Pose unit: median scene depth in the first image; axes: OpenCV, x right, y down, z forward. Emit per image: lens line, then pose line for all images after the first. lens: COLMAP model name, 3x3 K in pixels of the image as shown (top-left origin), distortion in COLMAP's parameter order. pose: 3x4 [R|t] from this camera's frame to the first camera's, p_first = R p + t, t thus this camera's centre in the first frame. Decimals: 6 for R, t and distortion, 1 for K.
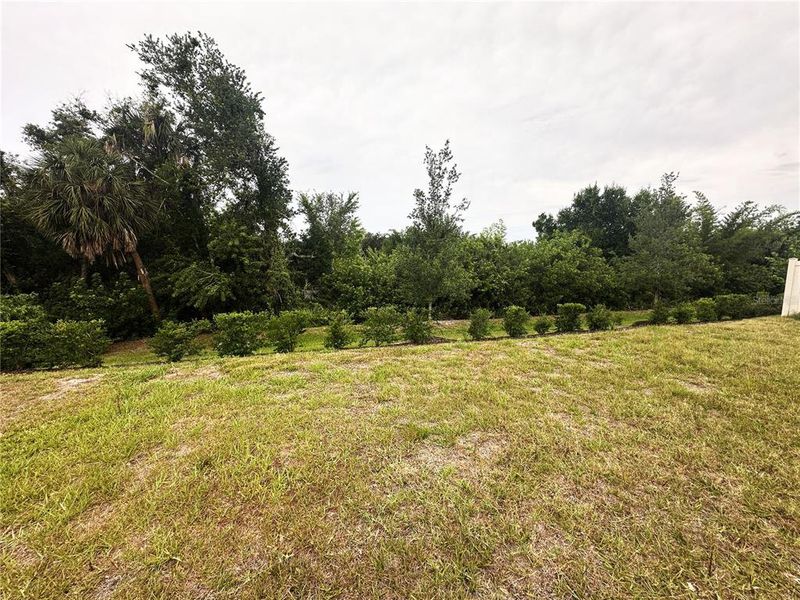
lens RADIAL K [[319.2, 0, 400.0], [0, 319.2, 300.0], [0, 0, 1]] dist [-0.004104, 0.000352]
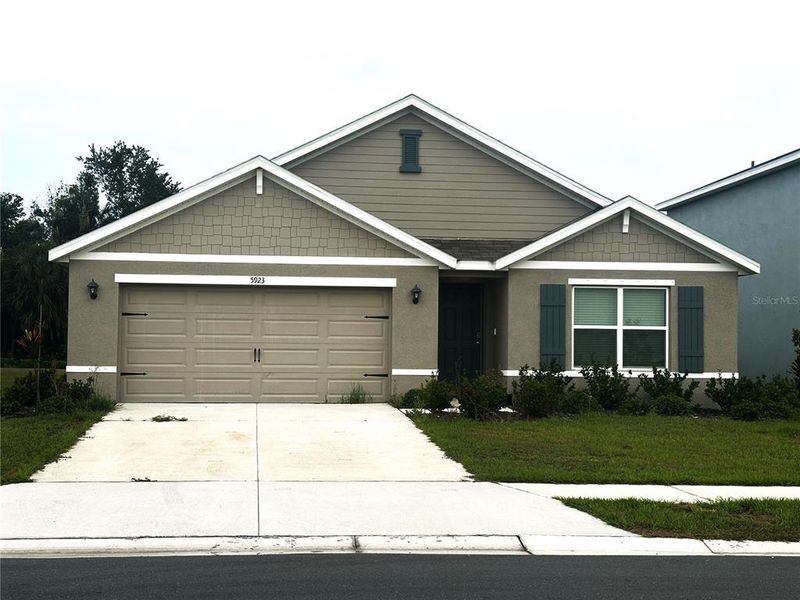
lens RADIAL K [[1103.0, 0, 400.0], [0, 1103.0, 300.0], [0, 0, 1]] dist [0.093149, -0.040260]
pose [[0.979993, -0.000812, -0.199031, 1.060353], [-0.031350, 0.986879, -0.158387, 0.321937], [0.196548, 0.161458, 0.967109, -2.469662]]
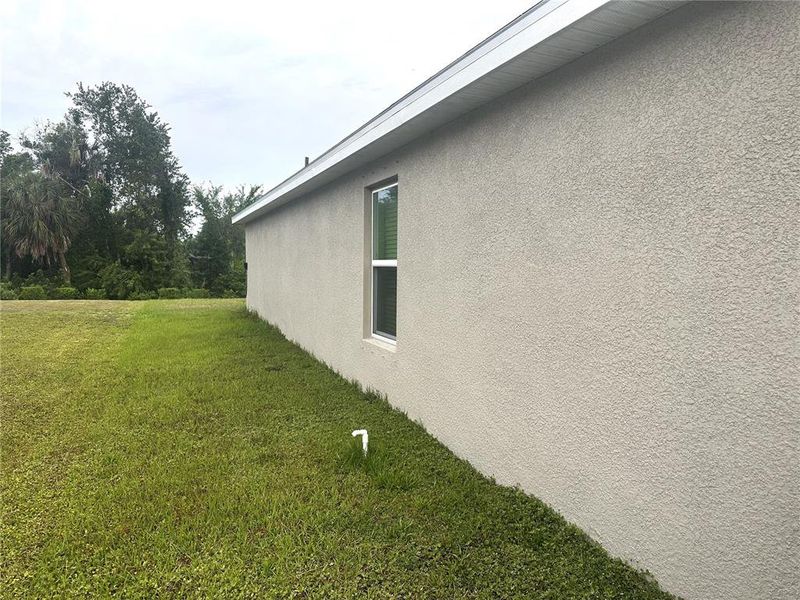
lens RADIAL K [[583.4, 0, 400.0], [0, 583.4, 300.0], [0, 0, 1]] dist [0.075900, -0.084832]
pose [[0.998220, -0.000555, 0.059645, 0.316161], [0.004353, 0.997969, -0.063552, 0.171231], [-0.059488, 0.063699, 0.996195, -1.275389]]
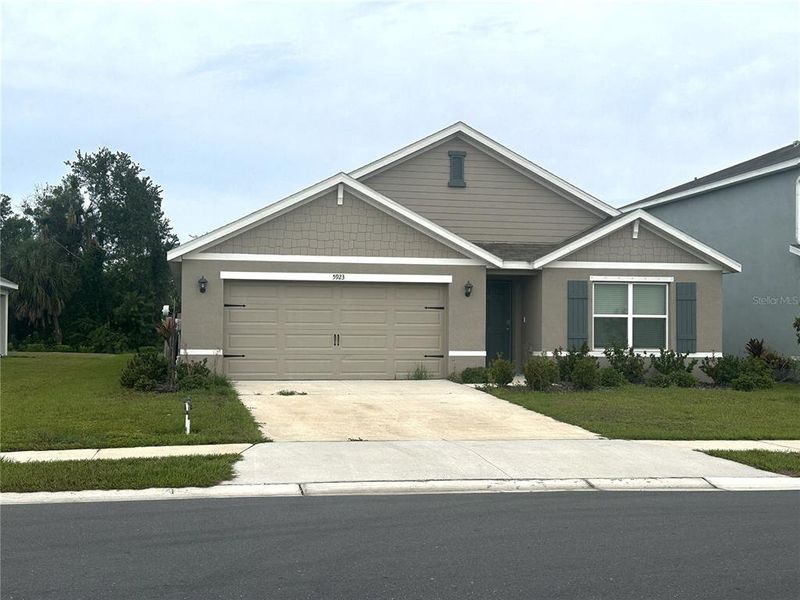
lens RADIAL K [[983.4, 0, 400.0], [0, 983.4, 300.0], [0, 0, 1]] dist [0.103855, -0.020935]
pose [[0.994803, 0.001252, -0.101807, 0.868968], [-0.016615, 0.988517, -0.150190, 0.335601], [0.100450, 0.151101, 0.983401, -2.588671]]
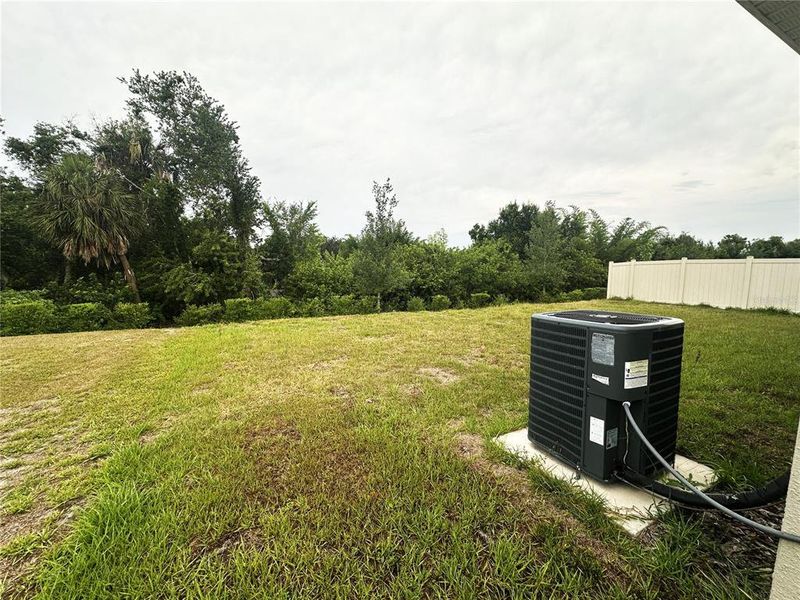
lens RADIAL K [[319.2, 0, 400.0], [0, 319.2, 300.0], [0, 0, 1]] dist [-0.004104, 0.000352]
pose [[0.990610, -0.014085, 0.135990, -0.001514], [0.015545, 0.999832, -0.009684, 0.036516], [-0.135831, 0.011708, 0.990663, -0.259122]]
